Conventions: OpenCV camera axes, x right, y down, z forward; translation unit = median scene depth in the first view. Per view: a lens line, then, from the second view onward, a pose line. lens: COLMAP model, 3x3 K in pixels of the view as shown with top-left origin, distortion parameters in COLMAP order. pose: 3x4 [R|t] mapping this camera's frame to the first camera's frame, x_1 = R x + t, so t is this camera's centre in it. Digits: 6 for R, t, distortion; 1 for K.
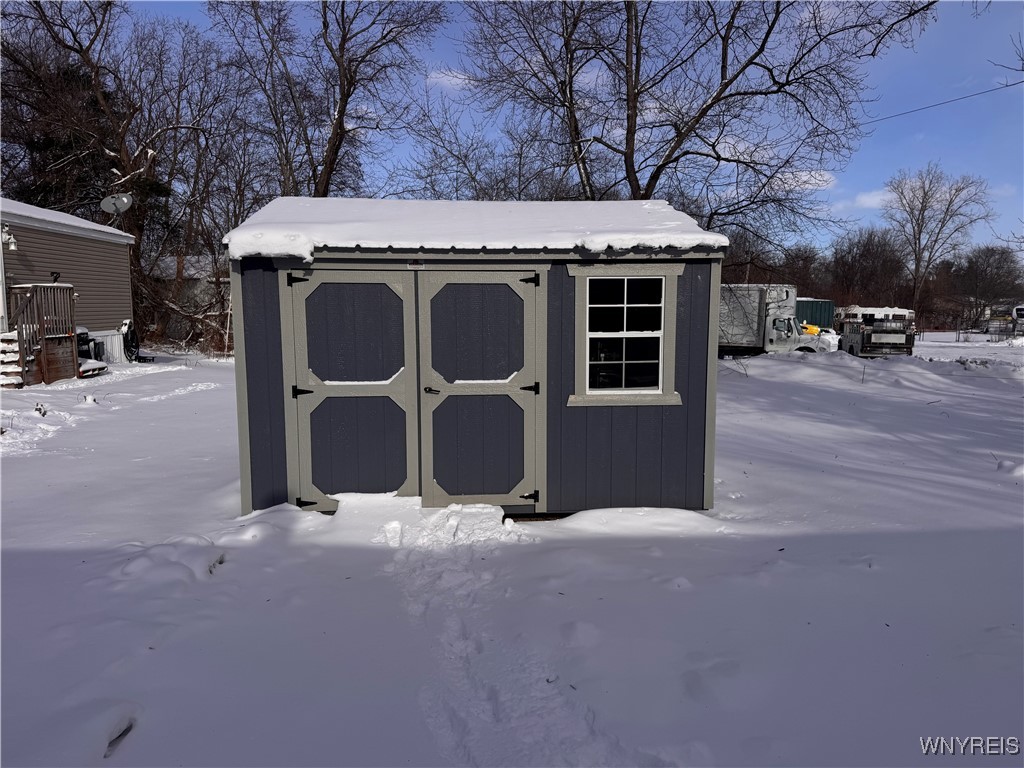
lens RADIAL K [[711.7, 0, 505.7], [0, 711.7, 419.9], [0, 0, 1]] dist [0.028351, -0.017343]
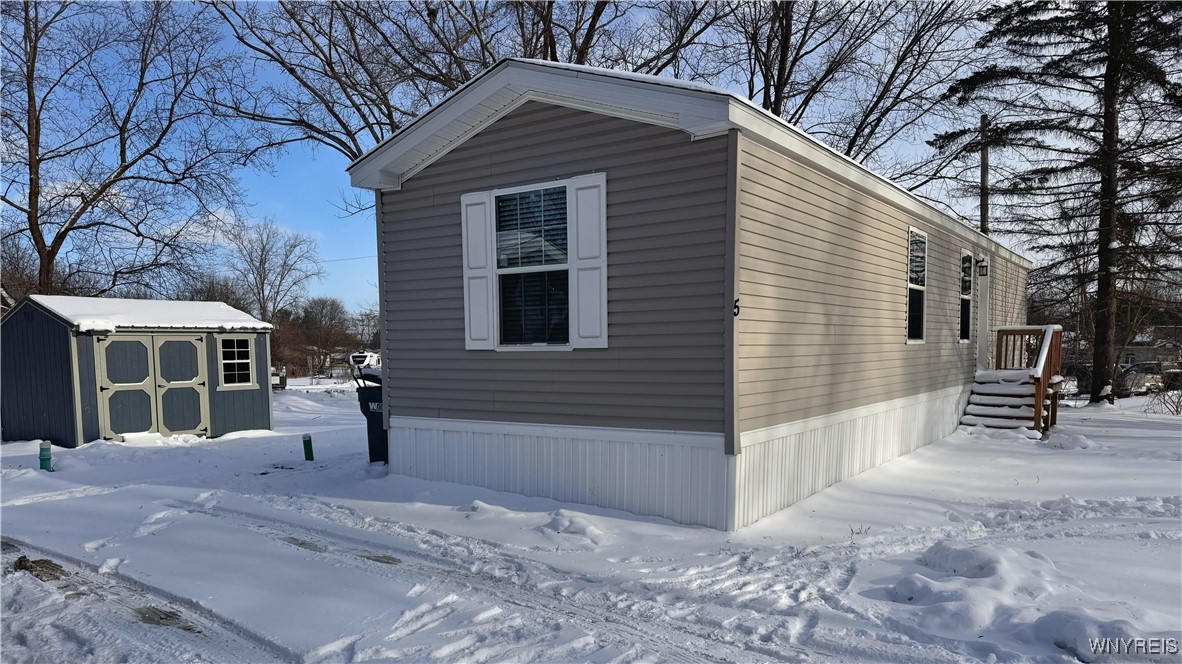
lens RADIAL K [[806.3, 0, 591.3], [0, 806.3, 331.9], [0, 0, 1]] dist [-0.007382, -0.004173]
pose [[0.618649, 0.010175, 0.785602, -1.268968], [0.136596, 0.983295, -0.120303, 0.284749], [-0.773702, 0.181736, 0.606924, -1.671904]]
